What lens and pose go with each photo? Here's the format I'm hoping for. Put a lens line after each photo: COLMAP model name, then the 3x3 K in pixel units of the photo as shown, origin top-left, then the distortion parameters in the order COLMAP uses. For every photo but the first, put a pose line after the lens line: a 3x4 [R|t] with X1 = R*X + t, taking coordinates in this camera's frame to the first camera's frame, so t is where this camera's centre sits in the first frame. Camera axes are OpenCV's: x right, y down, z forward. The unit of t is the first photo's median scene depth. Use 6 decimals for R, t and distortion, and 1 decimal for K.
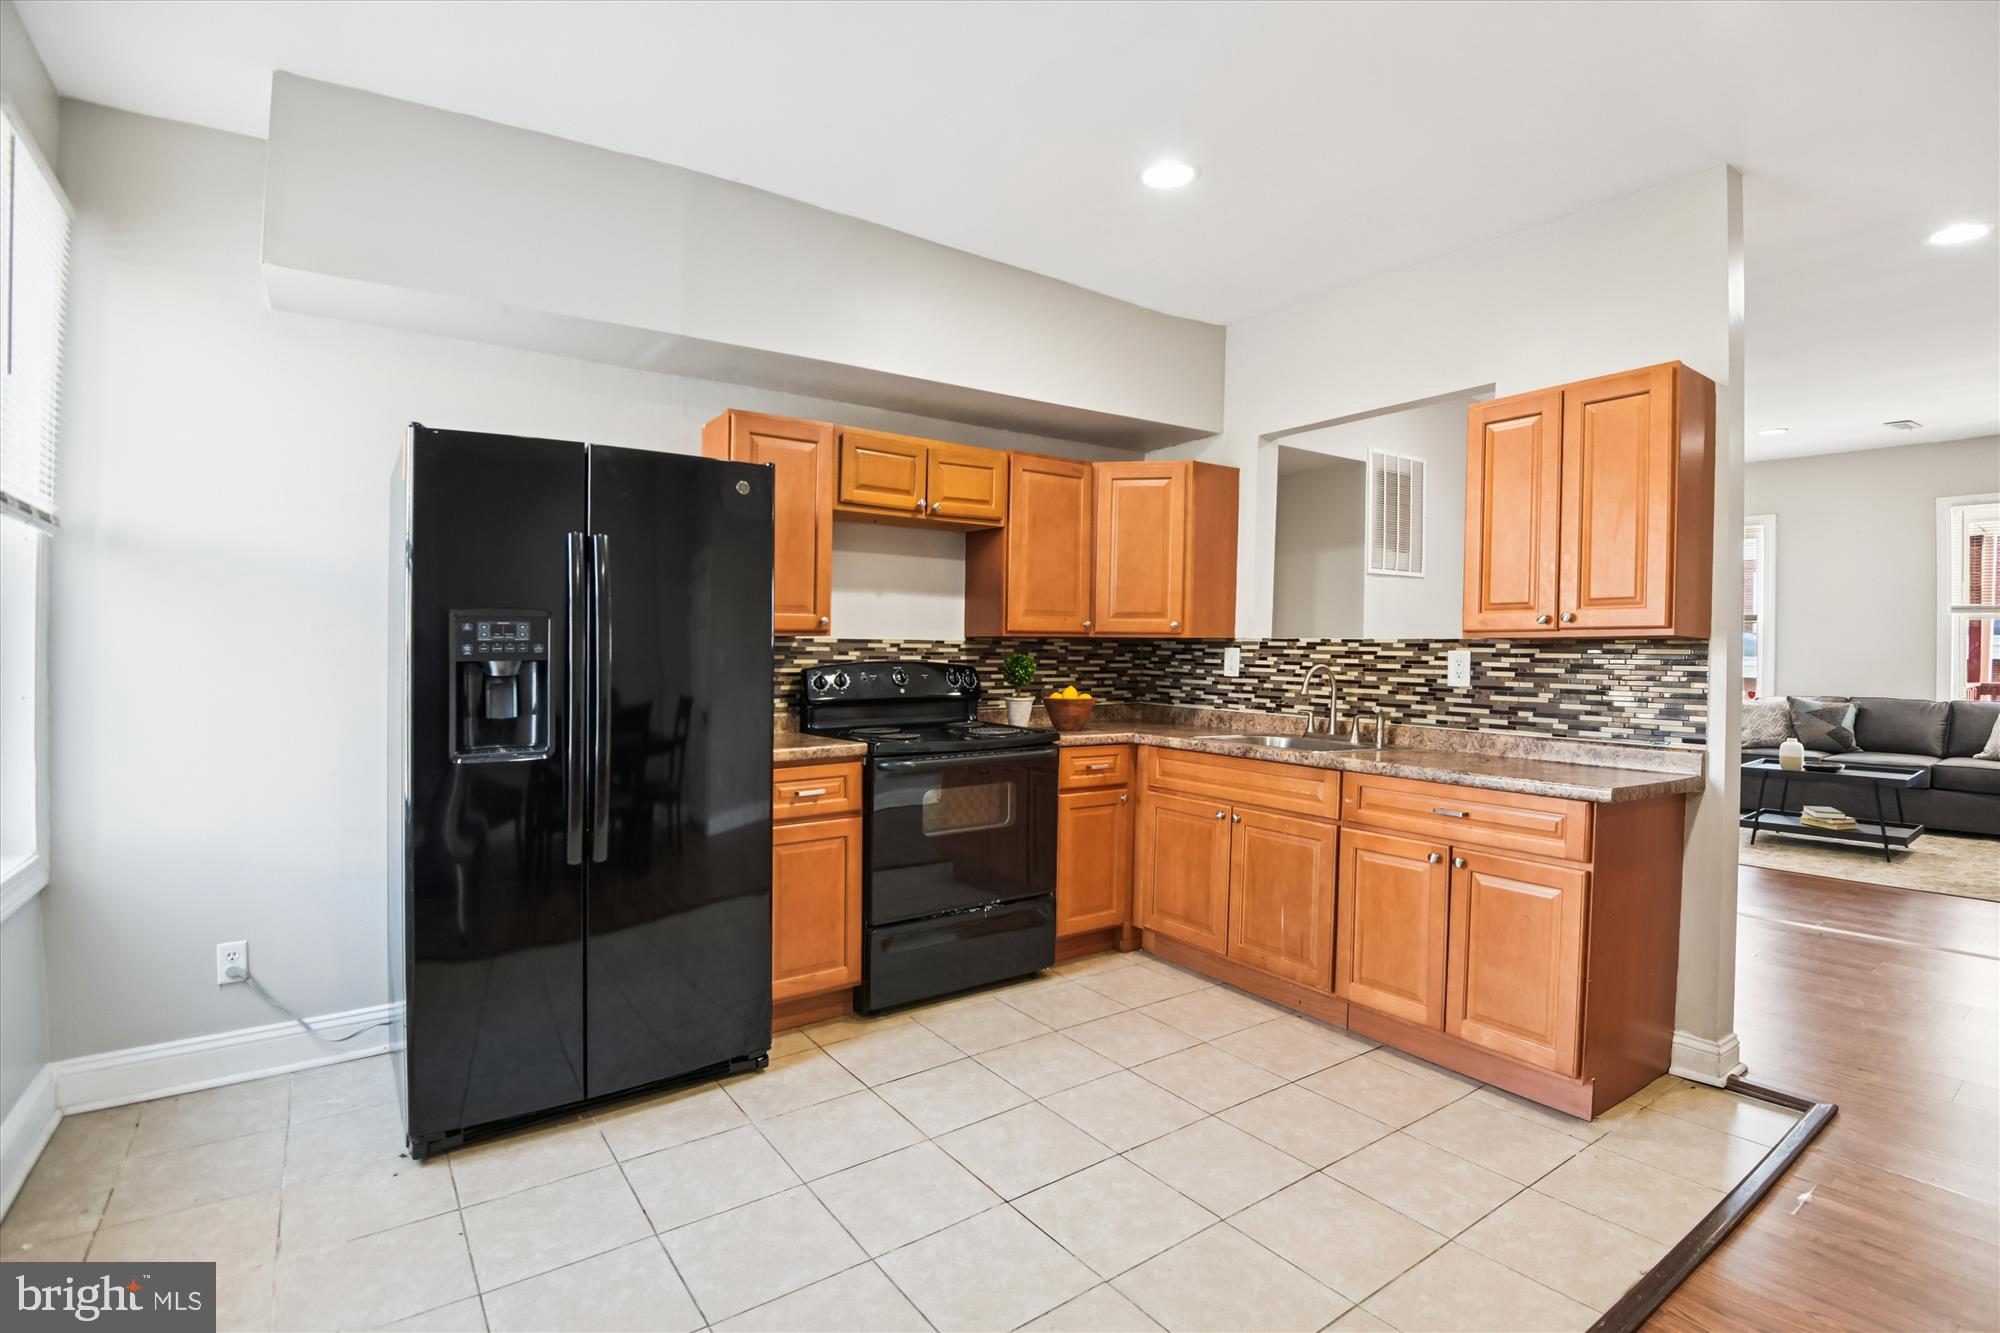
lens RADIAL K [[946.5, 0, 1050.3], [0, 946.5, 640.5], [0, 0, 1]] dist [0.000173, -0.023363]
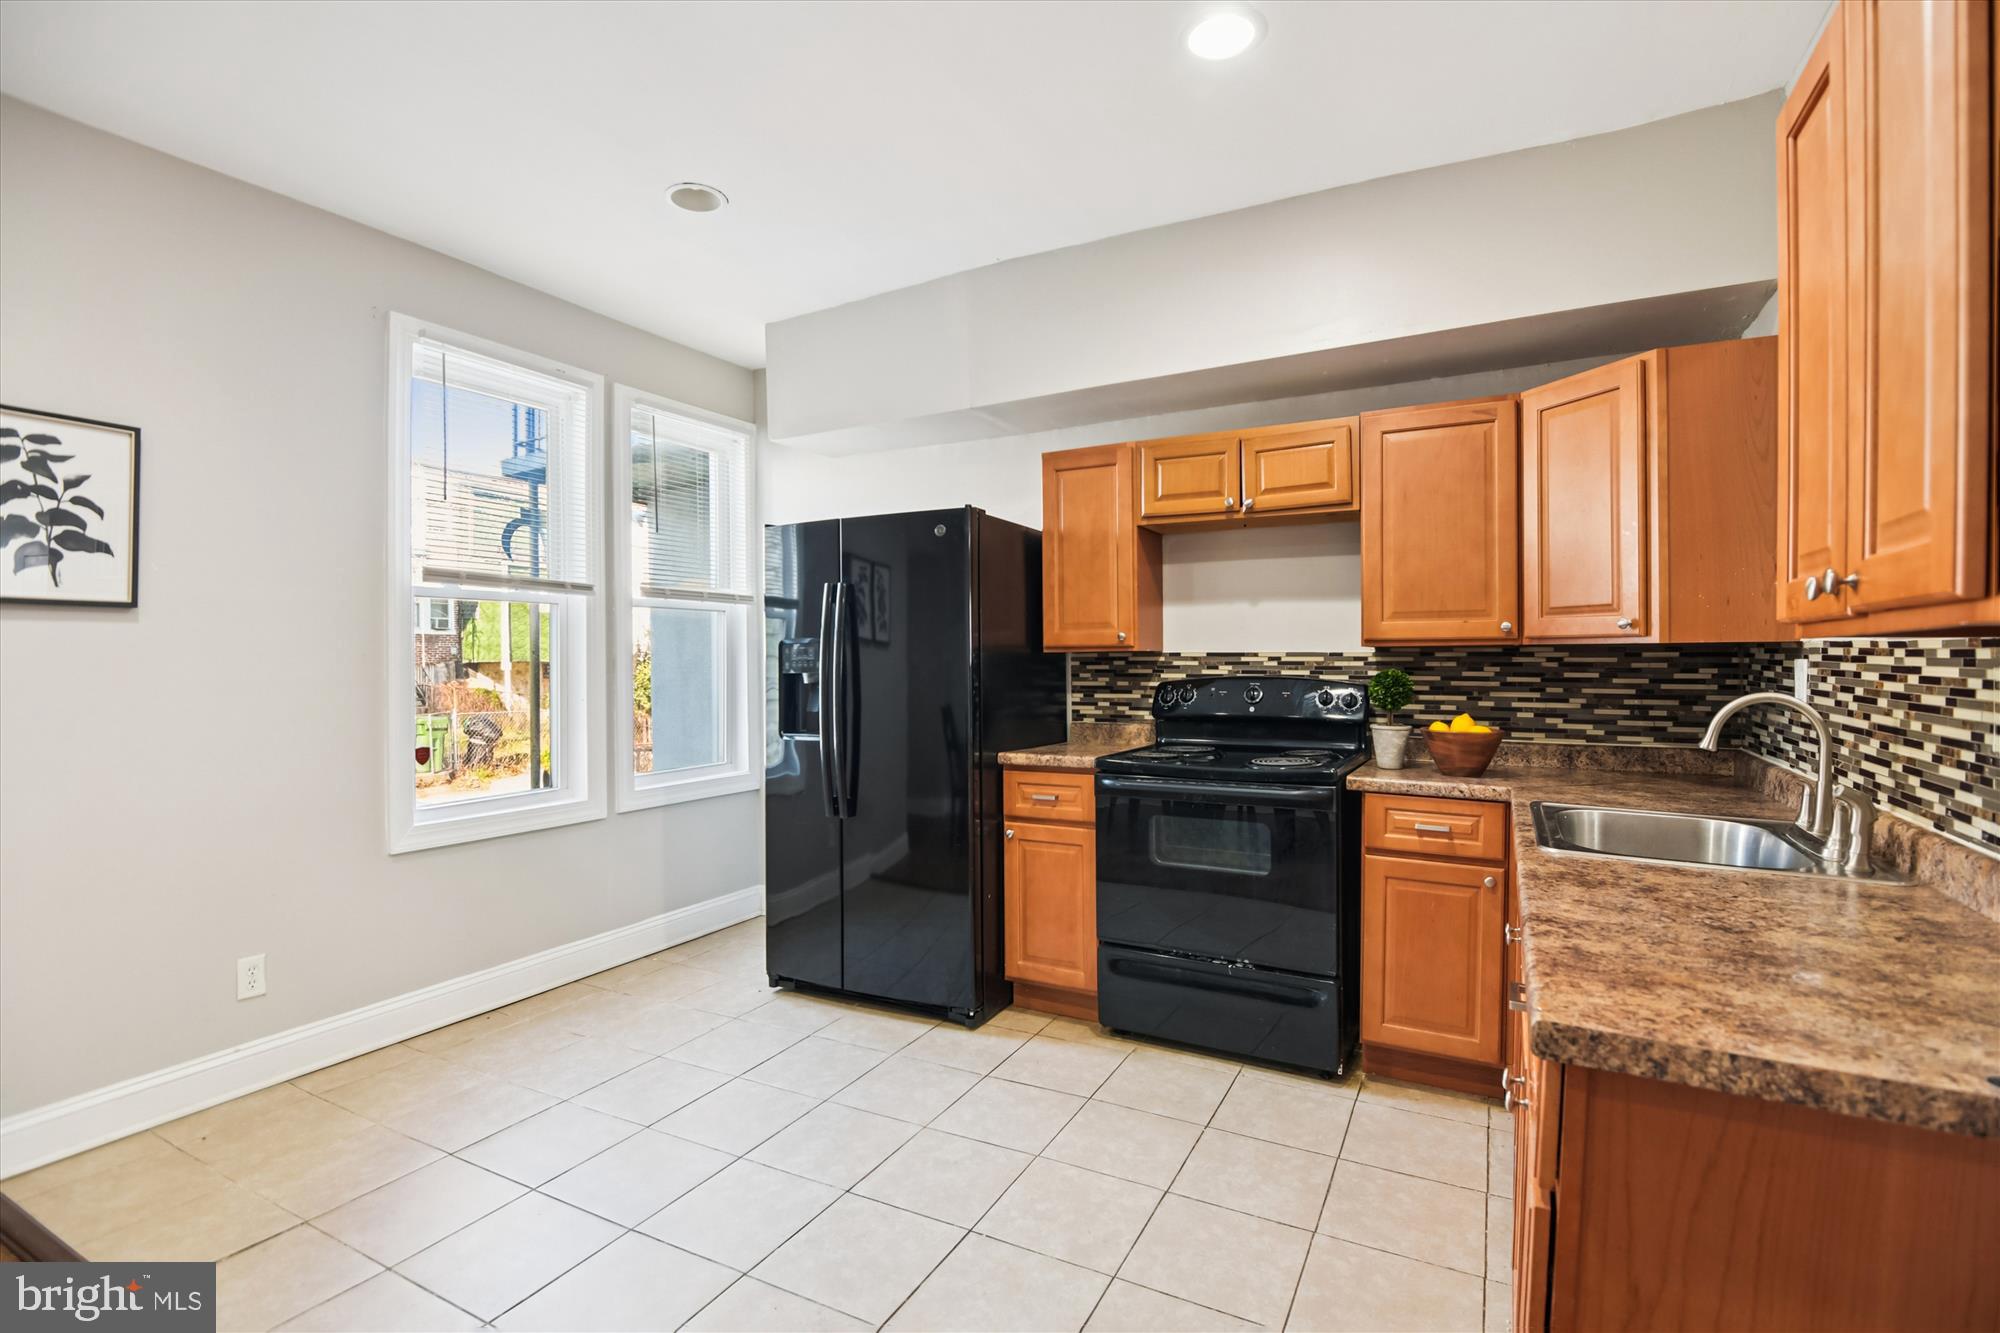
lens RADIAL K [[931.9, 0, 1010.8], [0, 931.9, 648.3], [0, 0, 1]] dist [0.003302, -0.011434]
pose [[0.426907, -0.015543, -0.904162, 0.554895], [0.013441, 0.999851, -0.010841, 0.001422], [0.904196, -0.007525, 0.427052, 0.410804]]
